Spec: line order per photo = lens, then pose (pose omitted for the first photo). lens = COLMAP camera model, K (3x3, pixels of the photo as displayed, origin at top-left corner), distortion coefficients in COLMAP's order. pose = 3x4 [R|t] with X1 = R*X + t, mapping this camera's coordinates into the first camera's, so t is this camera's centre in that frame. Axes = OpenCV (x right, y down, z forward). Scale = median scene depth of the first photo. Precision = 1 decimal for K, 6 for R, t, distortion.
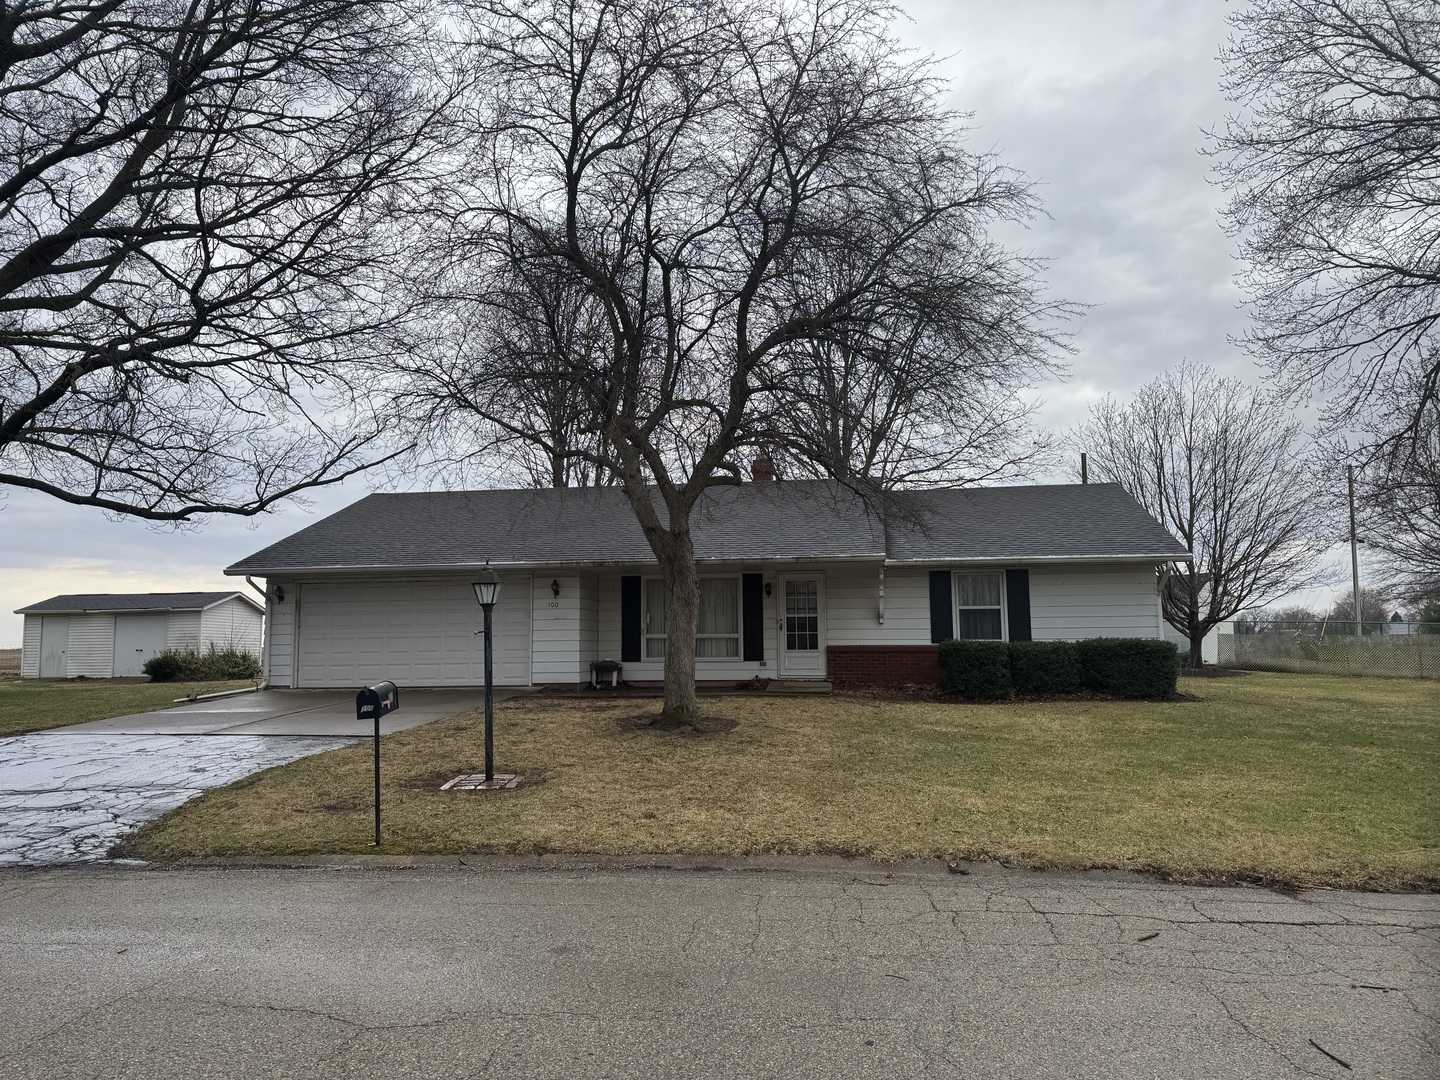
lens RADIAL K [[999.0, 0, 720.0], [0, 999.0, 540.0], [0, 0, 1]] dist [0.054003, -0.000016]
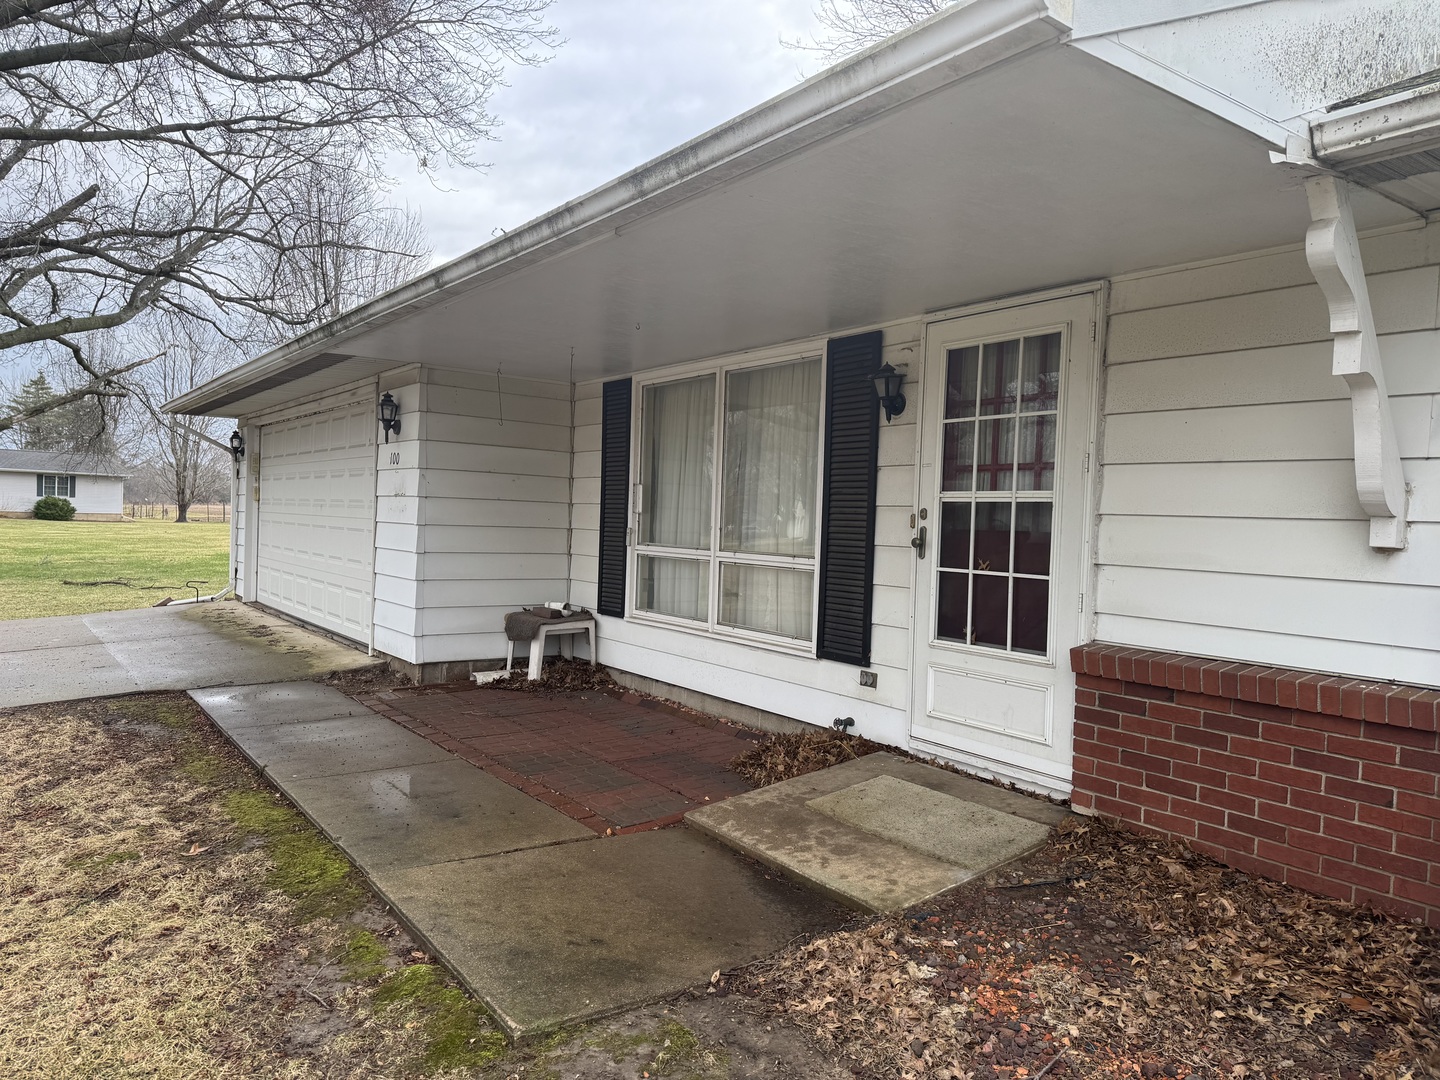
lens RADIAL K [[999.0, 0, 720.0], [0, 999.0, 540.0], [0, 0, 1]] dist [0.054003, -0.000016]
pose [[0.707670, 0.049915, -0.704778, 0.199023], [0.033955, 0.993946, 0.104488, 0.059306], [0.705727, -0.097874, 0.701691, 0.795243]]
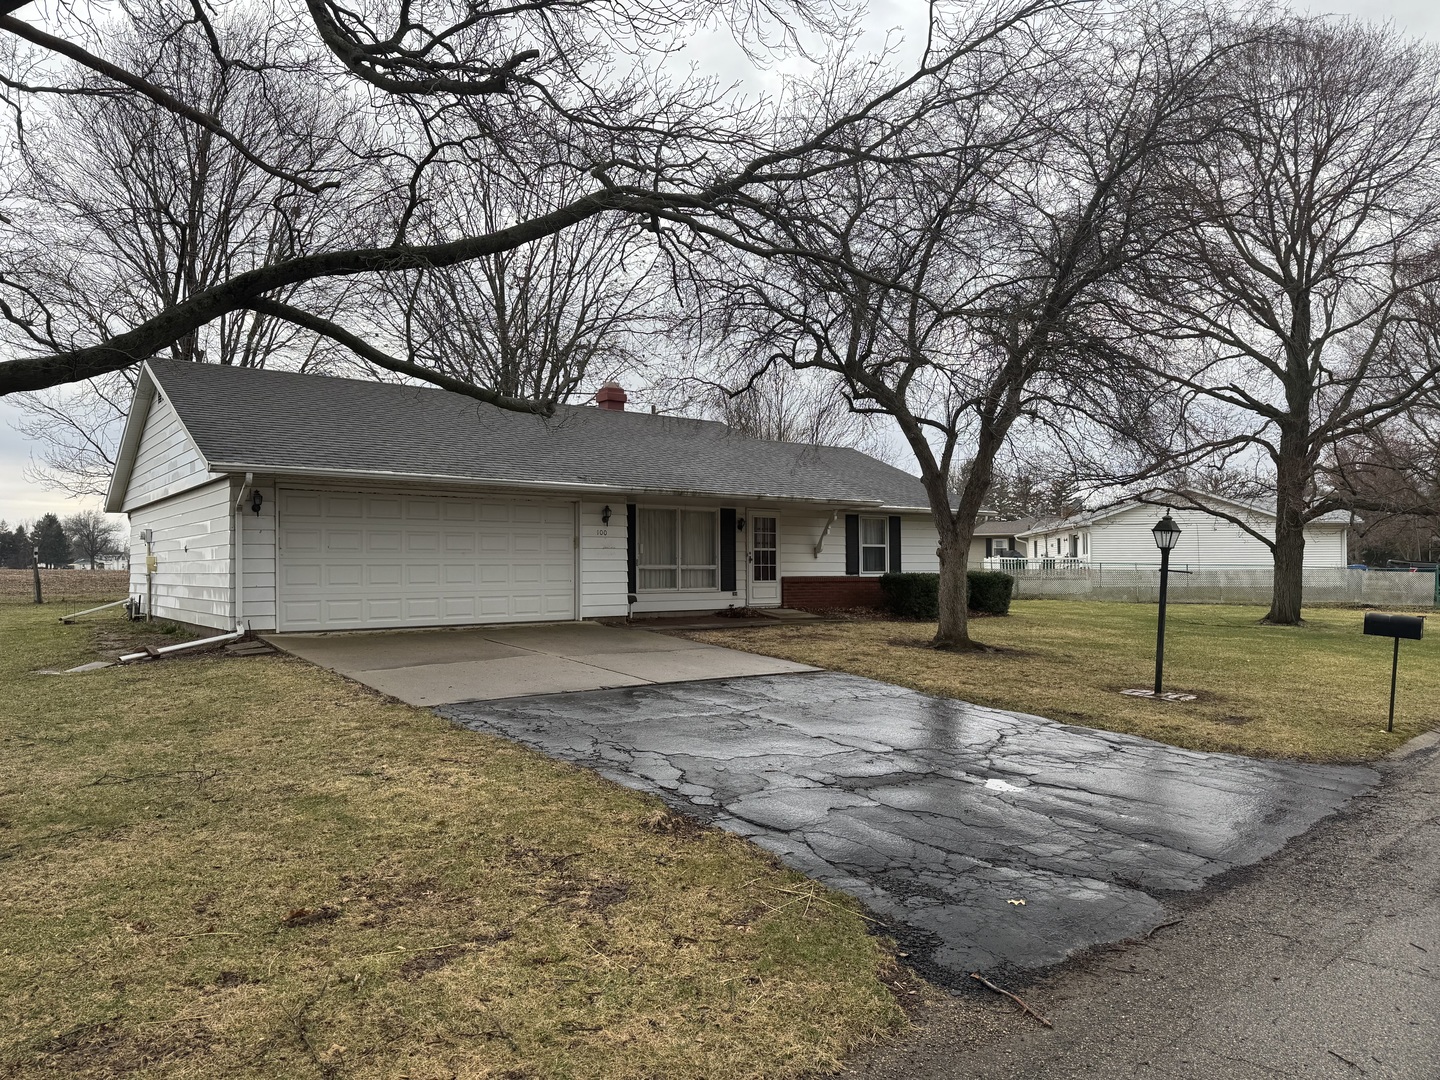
lens RADIAL K [[999.0, 0, 720.0], [0, 999.0, 540.0], [0, 0, 1]] dist [0.054003, -0.000016]
pose [[0.696839, 0.028042, 0.716679, -0.736361], [-0.083060, 0.995667, 0.041802, 0.023788], [-0.712402, -0.088656, 0.696149, 0.275429]]
